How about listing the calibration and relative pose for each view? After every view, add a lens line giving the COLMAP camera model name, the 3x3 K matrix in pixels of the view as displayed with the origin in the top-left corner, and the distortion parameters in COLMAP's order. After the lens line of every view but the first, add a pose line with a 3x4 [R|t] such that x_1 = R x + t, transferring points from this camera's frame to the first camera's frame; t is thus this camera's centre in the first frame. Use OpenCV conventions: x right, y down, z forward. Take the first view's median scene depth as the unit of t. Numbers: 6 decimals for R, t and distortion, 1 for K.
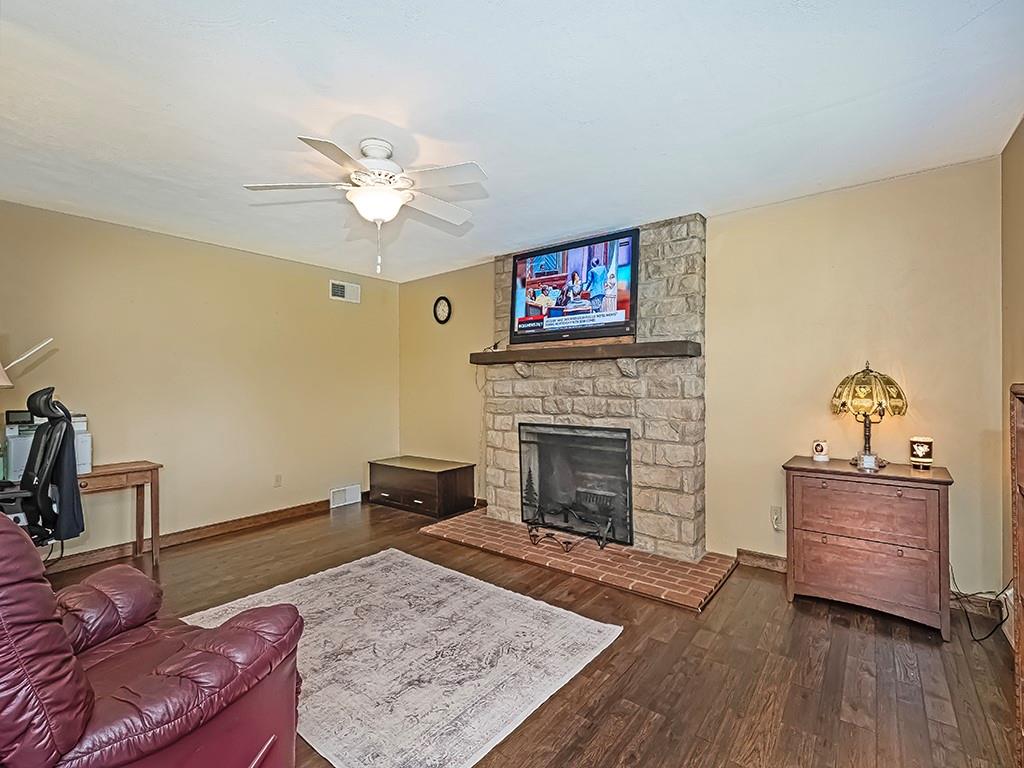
lens RADIAL K [[447.8, 0, 517.7], [0, 447.8, 385.6], [0, 0, 1]] dist [0.008872, -0.000012]
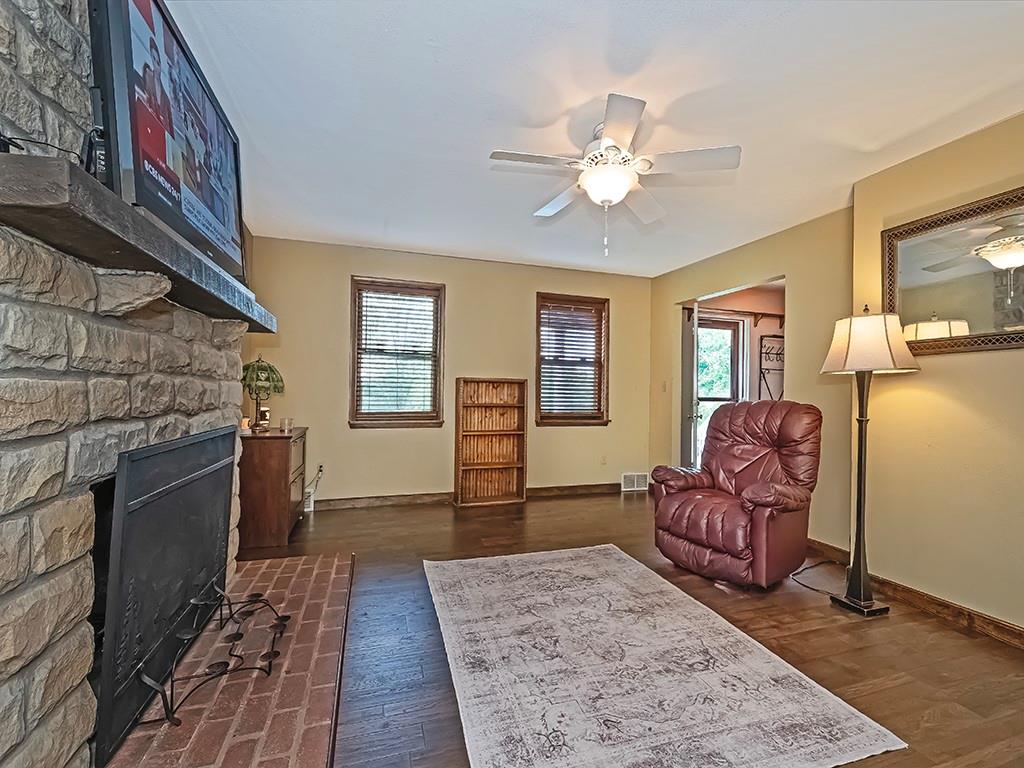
lens RADIAL K [[447.8, 0, 517.7], [0, 447.8, 385.6], [0, 0, 1]] dist [0.008872, -0.000012]
pose [[-0.818351, -0.000337, 0.574719, -0.633915], [-0.013821, 0.999722, -0.019094, 0.057906], [-0.574553, -0.023568, -0.818128, 1.688837]]
